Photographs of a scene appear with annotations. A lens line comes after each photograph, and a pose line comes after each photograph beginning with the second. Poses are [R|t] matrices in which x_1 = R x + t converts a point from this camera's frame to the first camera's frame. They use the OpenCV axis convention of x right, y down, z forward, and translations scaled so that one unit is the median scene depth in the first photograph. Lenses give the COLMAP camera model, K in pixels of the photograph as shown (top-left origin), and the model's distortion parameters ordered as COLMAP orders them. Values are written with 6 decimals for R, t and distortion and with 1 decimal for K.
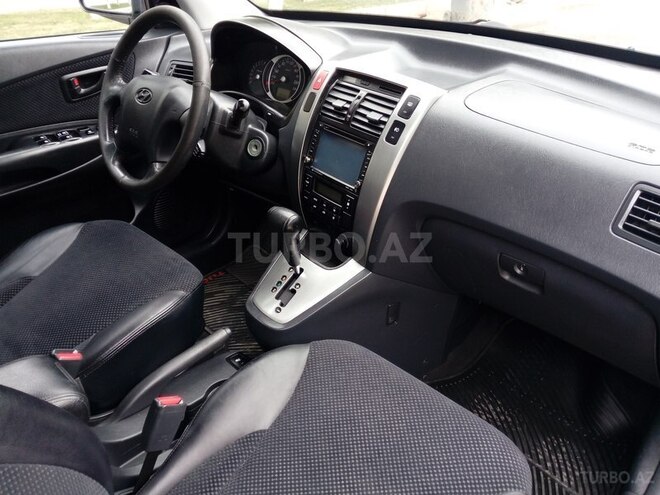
lens RADIAL K [[541.4, 0, 337.7], [0, 541.4, 247.9], [0, 0, 1]] dist [0.091671, -0.170360]
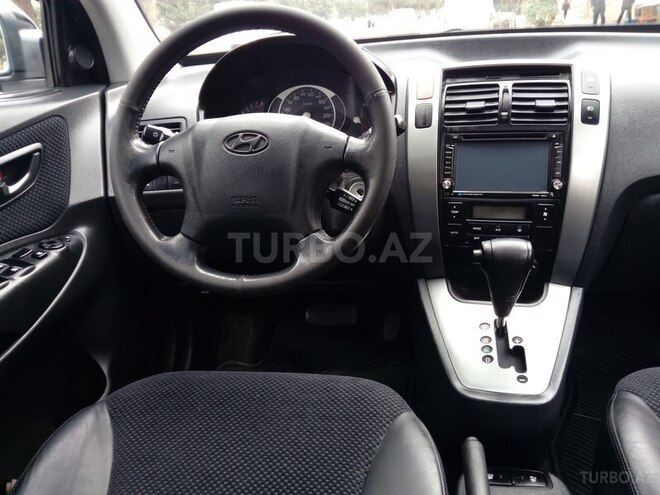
lens RADIAL K [[541.4, 0, 337.7], [0, 541.4, 247.9], [0, 0, 1]] dist [0.091671, -0.170360]
pose [[0.815673, -0.270622, 0.511314, -0.616344], [0.347585, 0.935777, -0.059209, -0.087953], [-0.462453, 0.226020, 0.857352, 0.437842]]
